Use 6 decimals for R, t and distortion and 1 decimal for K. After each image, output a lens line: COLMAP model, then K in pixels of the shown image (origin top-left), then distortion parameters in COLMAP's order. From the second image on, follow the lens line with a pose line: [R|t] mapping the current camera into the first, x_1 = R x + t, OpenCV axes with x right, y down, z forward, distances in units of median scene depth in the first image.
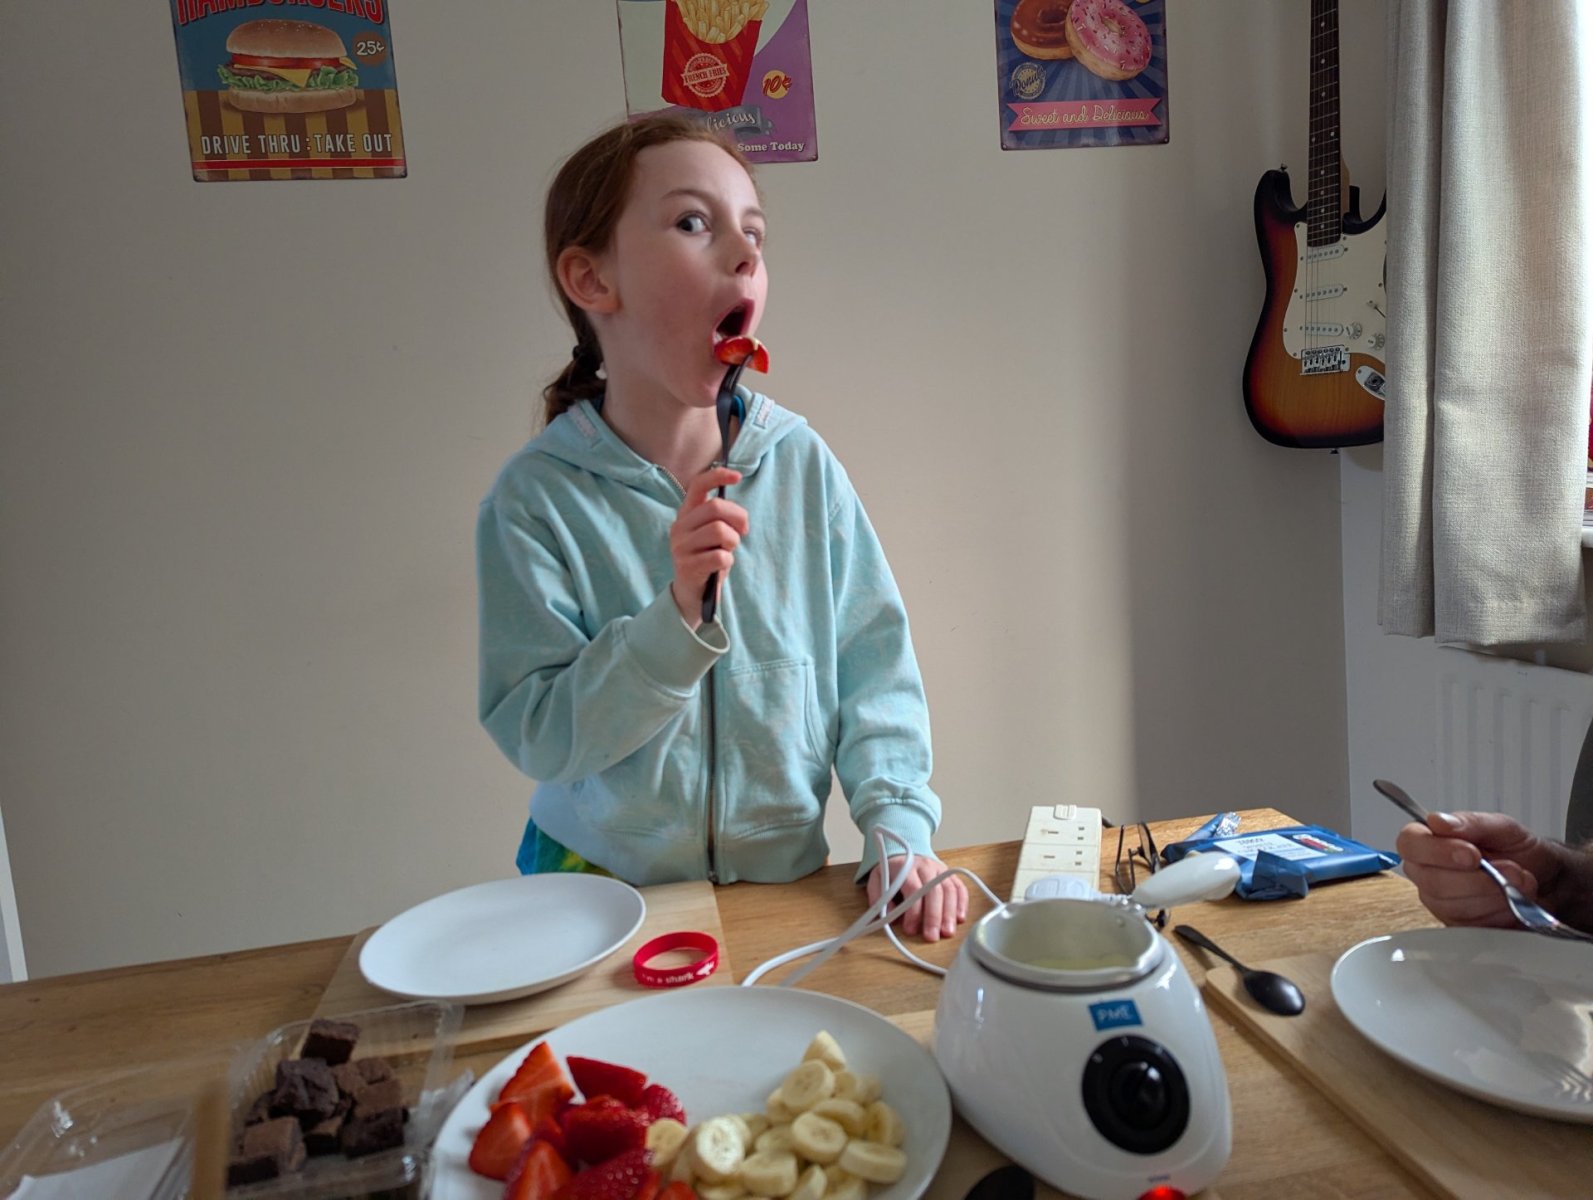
lens RADIAL K [[1117.0, 0, 796.5], [0, 1117.0, 600.0], [0, 0, 1]] dist [0.092443, -0.078205]
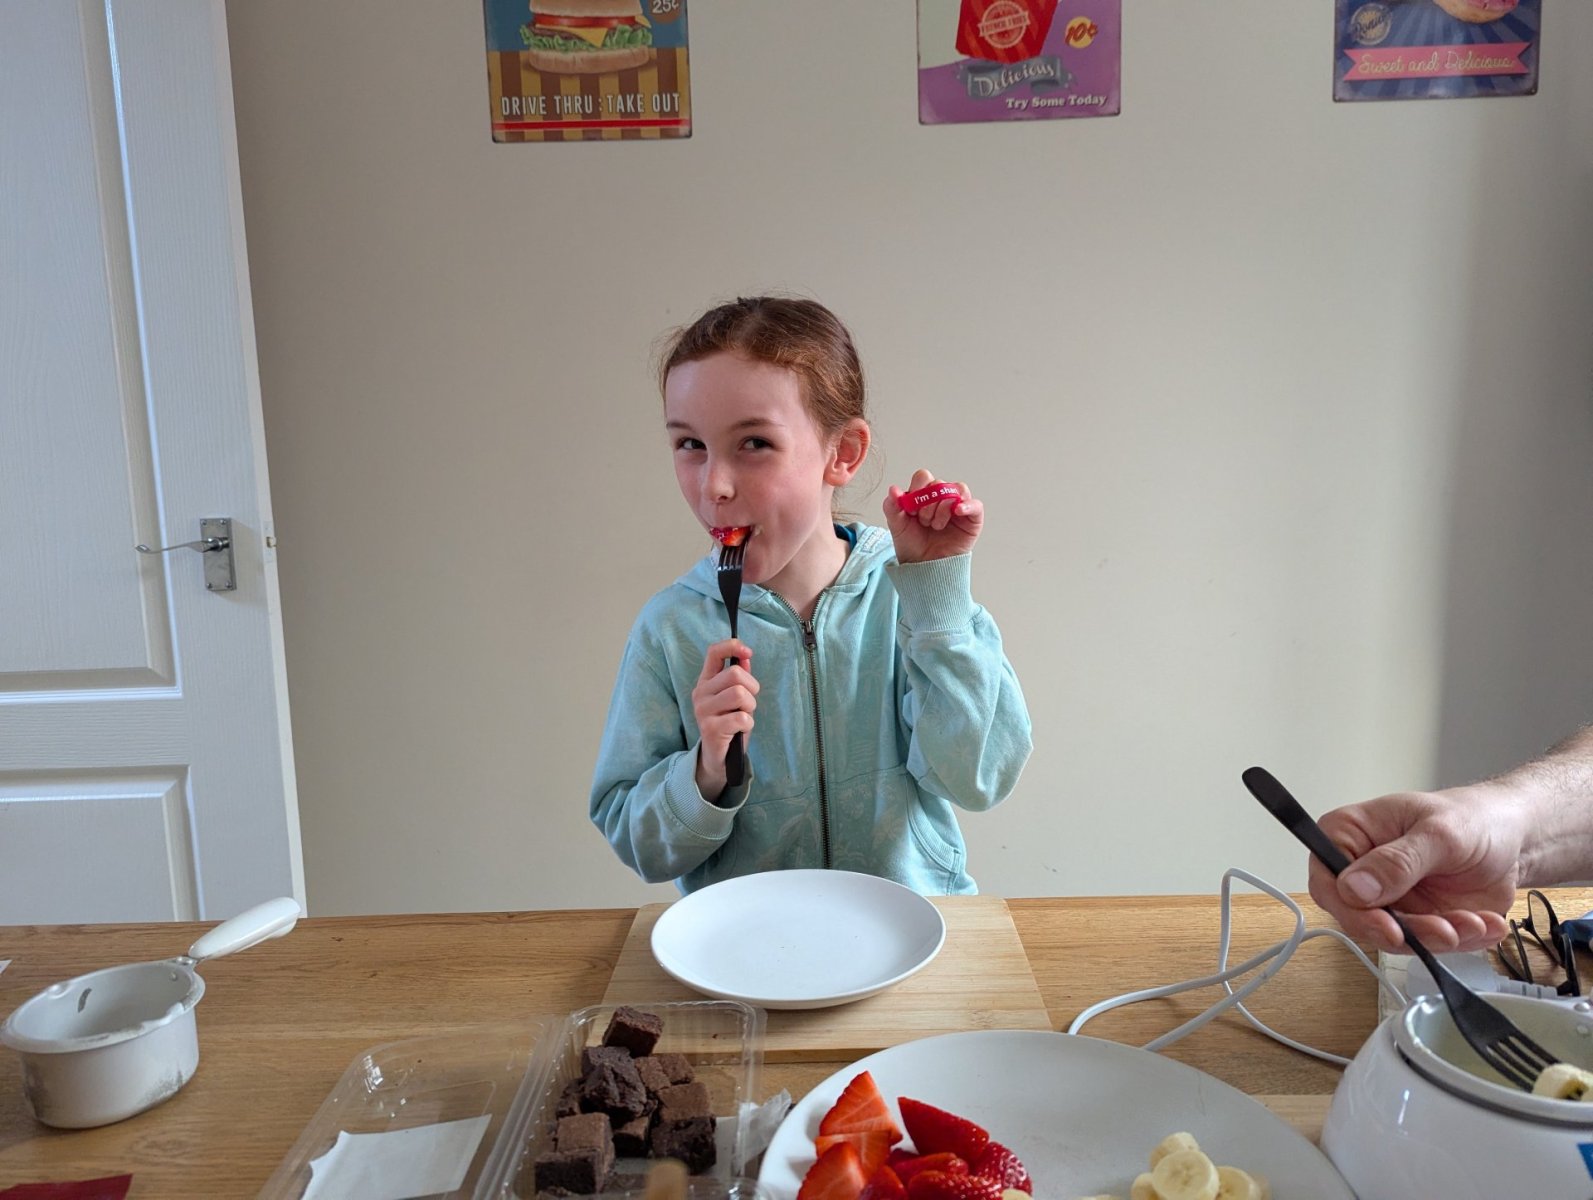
lens RADIAL K [[1117.0, 0, 796.5], [0, 1117.0, 600.0], [0, 0, 1]] dist [0.092443, -0.078205]
pose [[0.983242, 0.069157, -0.168678, -0.107087], [-0.065621, 0.997494, 0.026454, -0.005532], [0.170084, -0.014942, 0.985316, 0.073206]]
